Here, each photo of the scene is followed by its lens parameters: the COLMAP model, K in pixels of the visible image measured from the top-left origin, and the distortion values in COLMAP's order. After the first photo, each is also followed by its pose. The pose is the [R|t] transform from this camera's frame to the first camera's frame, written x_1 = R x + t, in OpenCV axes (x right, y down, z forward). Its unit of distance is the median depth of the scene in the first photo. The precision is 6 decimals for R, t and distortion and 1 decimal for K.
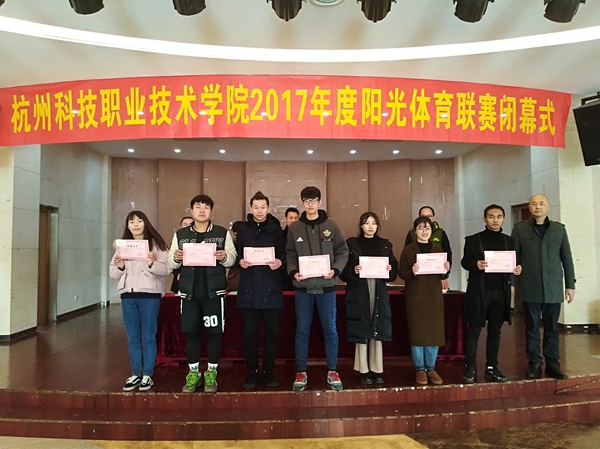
lens RADIAL K [[465.7, 0, 301.4], [0, 465.7, 223.2], [0, 0, 1]] dist [0.007058, -0.001743]
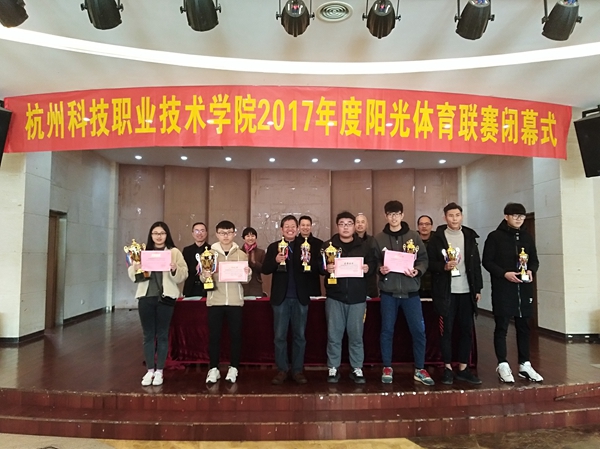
lens RADIAL K [[465.7, 0, 300.9], [0, 465.7, 223.1], [0, 0, 1]] dist [0.007058, -0.001743]
pose [[0.999911, 0.010465, -0.008242, -0.003391], [-0.010600, 0.999807, -0.016546, 0.000673], [0.008068, 0.016632, 0.999829, -0.021581]]
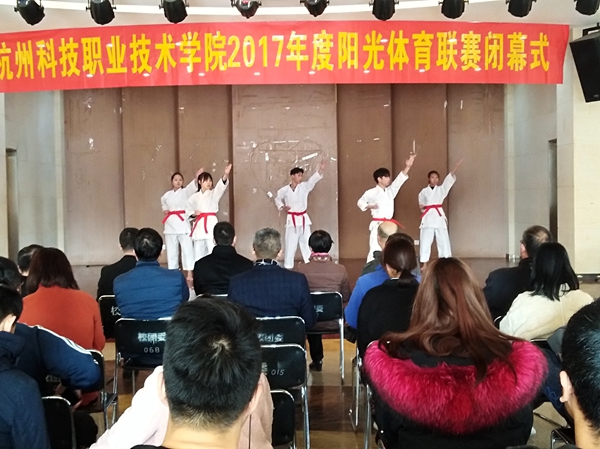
lens RADIAL K [[799.5, 0, 282.5], [0, 799.5, 232.9], [0, 0, 1]] dist [0.045599, 0.000000]
pose [[0.997500, -0.004643, -0.070520, 0.130204], [0.011266, 0.995526, 0.093814, -0.022827], [0.069769, -0.094374, 0.993089, -0.763405]]
